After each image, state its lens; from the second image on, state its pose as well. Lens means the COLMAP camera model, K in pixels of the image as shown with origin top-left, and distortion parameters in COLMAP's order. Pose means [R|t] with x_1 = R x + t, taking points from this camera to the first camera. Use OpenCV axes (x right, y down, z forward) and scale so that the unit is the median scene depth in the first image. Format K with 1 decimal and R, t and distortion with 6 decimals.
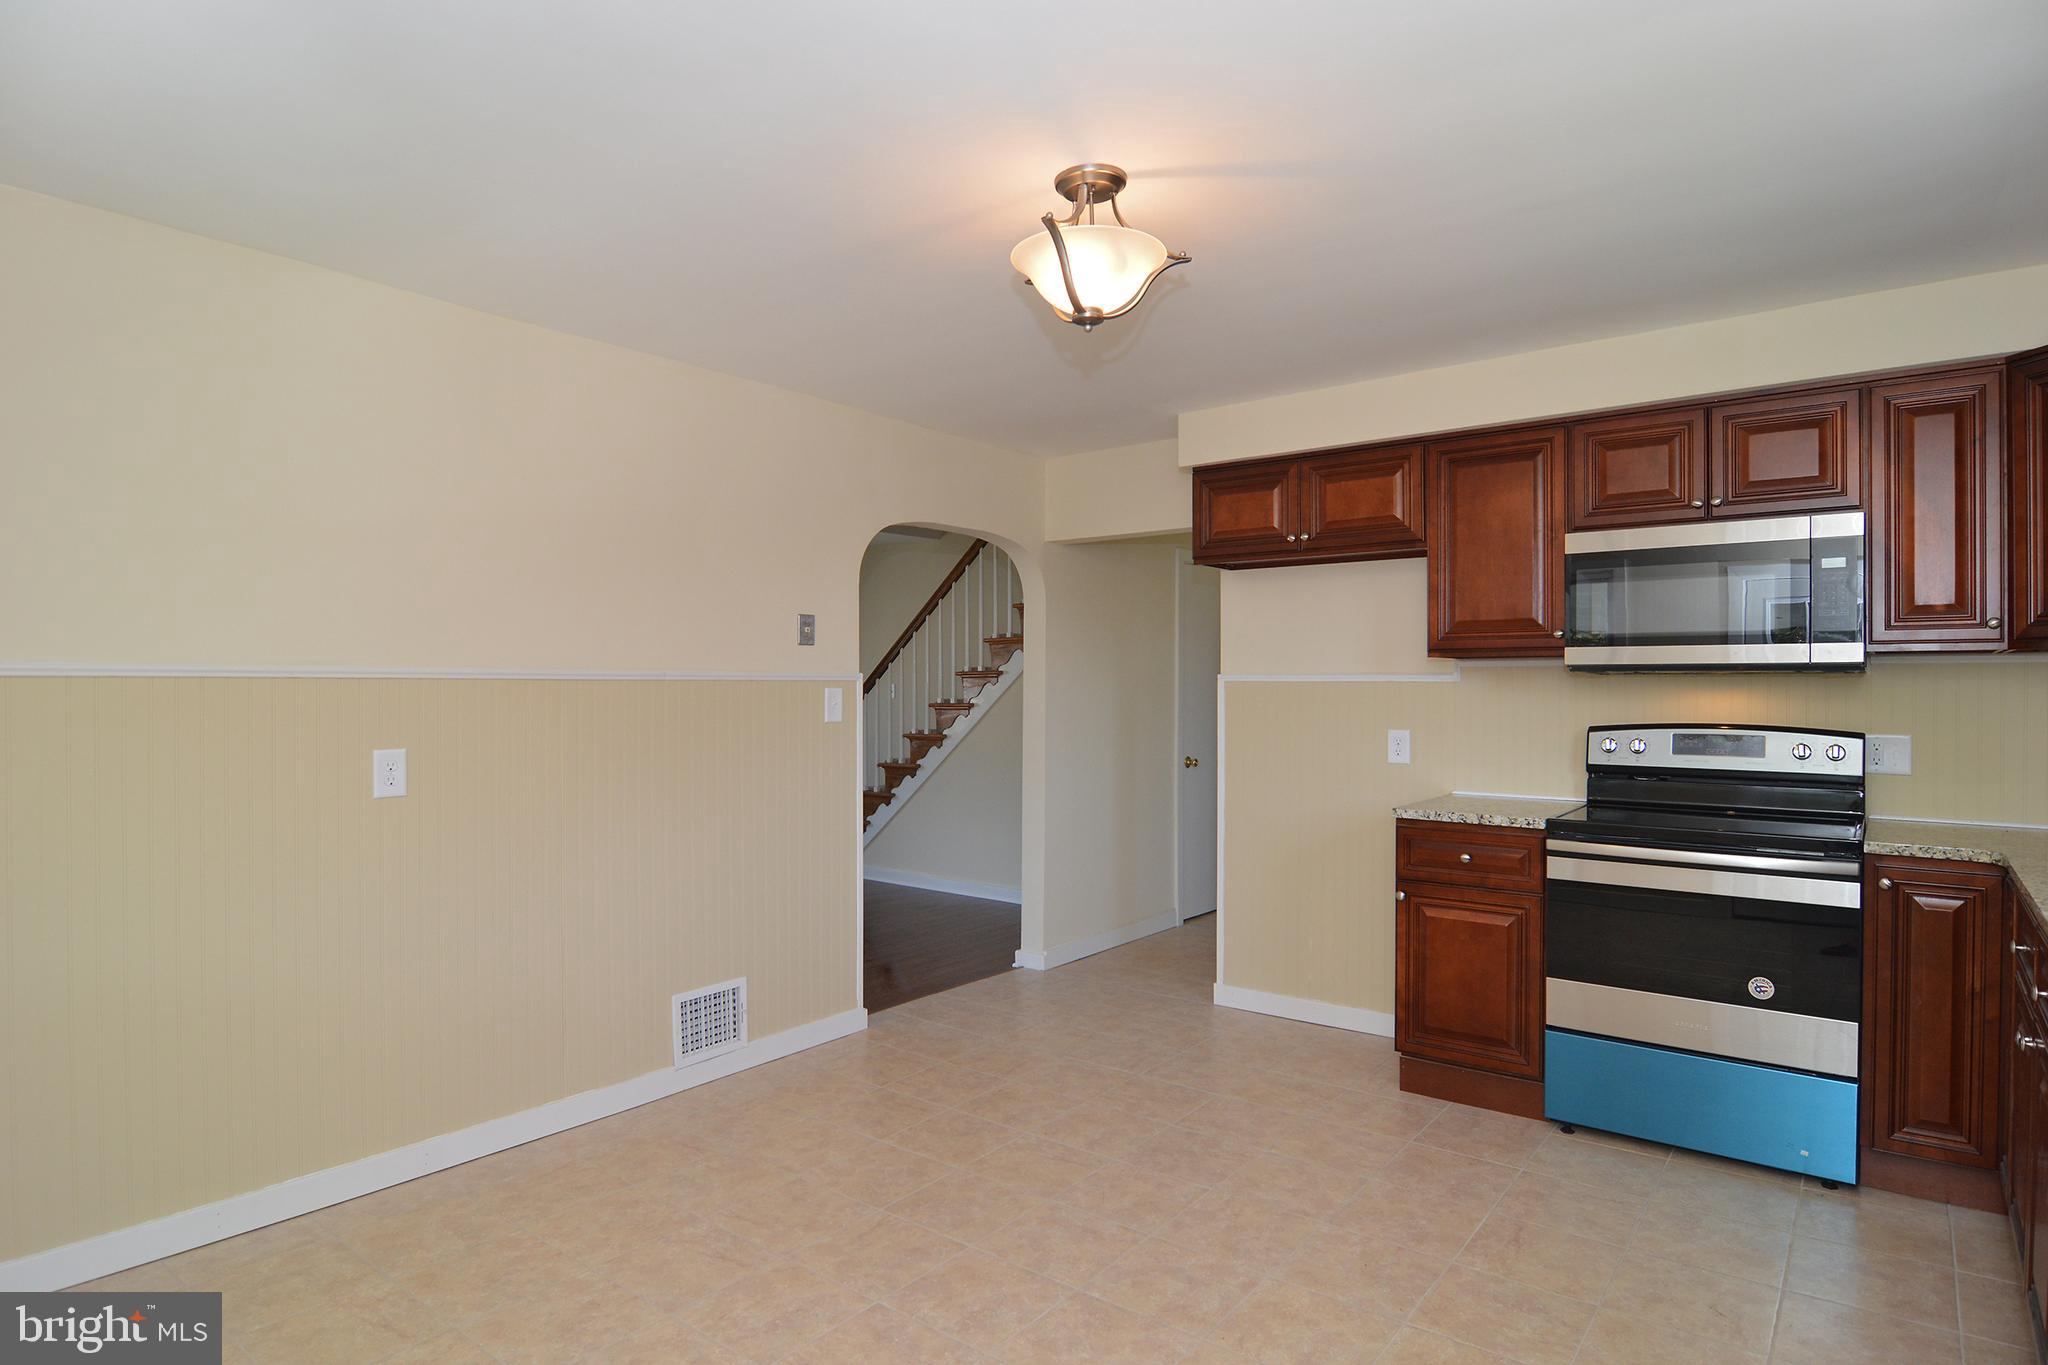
lens RADIAL K [[1114.0, 0, 1017.9], [0, 1114.0, 686.6], [0, 0, 1]] dist [-0.012186, -0.002947]
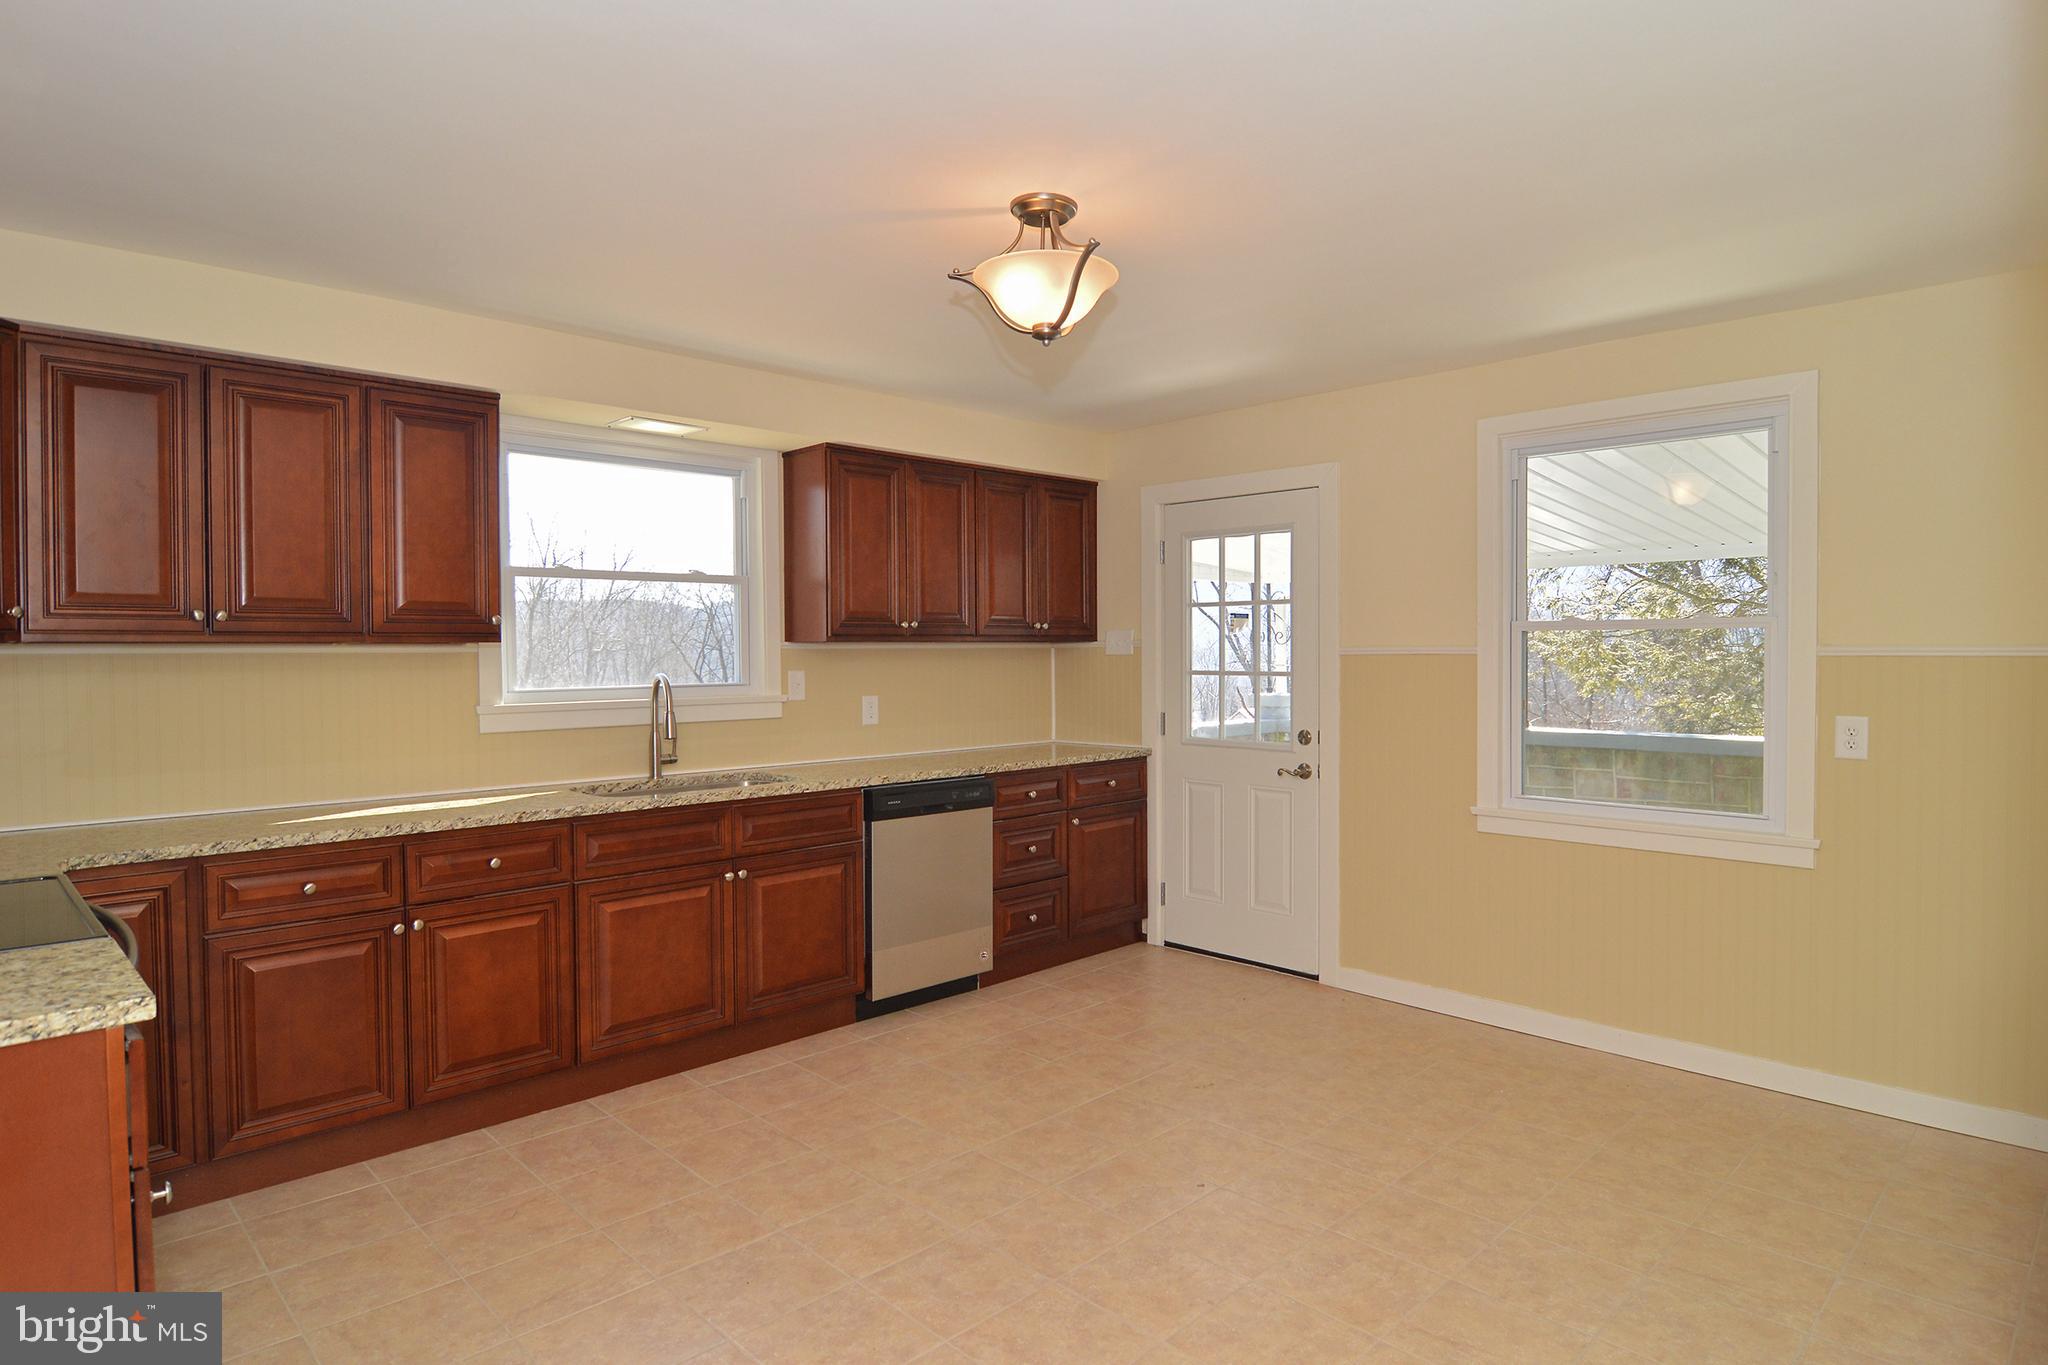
lens RADIAL K [[1140.2, 0, 1042.2], [0, 1140.2, 669.6], [0, 0, 1]] dist [-0.005750, -0.001665]
pose [[-0.993133, 0.002138, 0.116972, -0.042541], [0.004420, 0.999805, 0.019257, -0.020096], [-0.116908, 0.019642, -0.992949, 1.473459]]
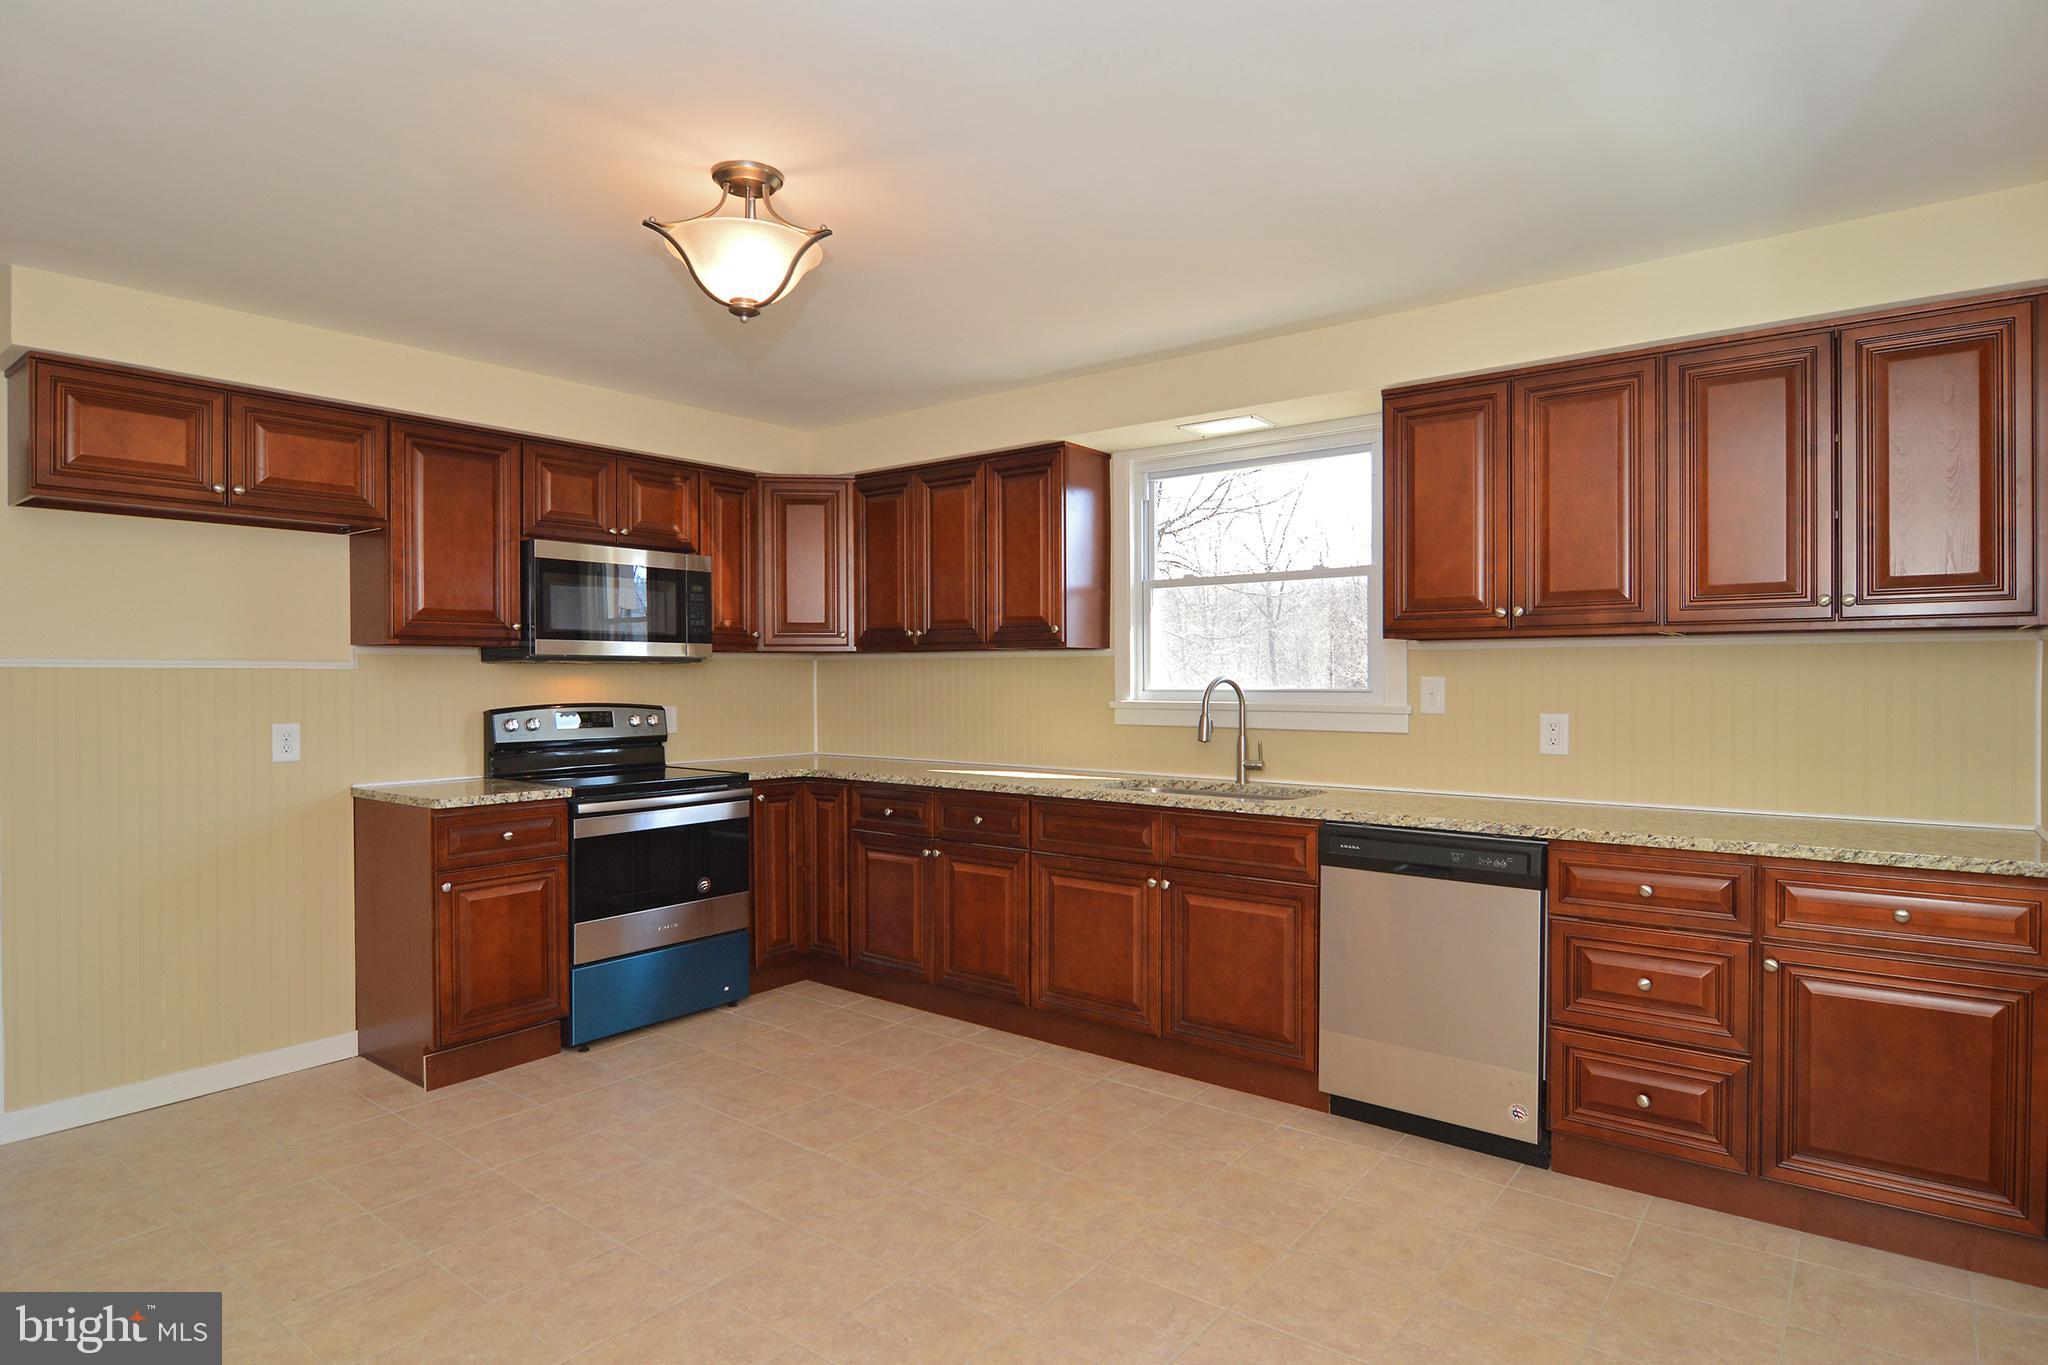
lens RADIAL K [[1114.0, 0, 1017.9], [0, 1114.0, 686.6], [0, 0, 1]] dist [-0.012186, -0.002947]
pose [[0.000371, -0.010792, 0.999942, -0.670246], [0.004039, 0.999934, 0.010790, 0.003337], [-0.999992, 0.004035, 0.000415, 0.528632]]
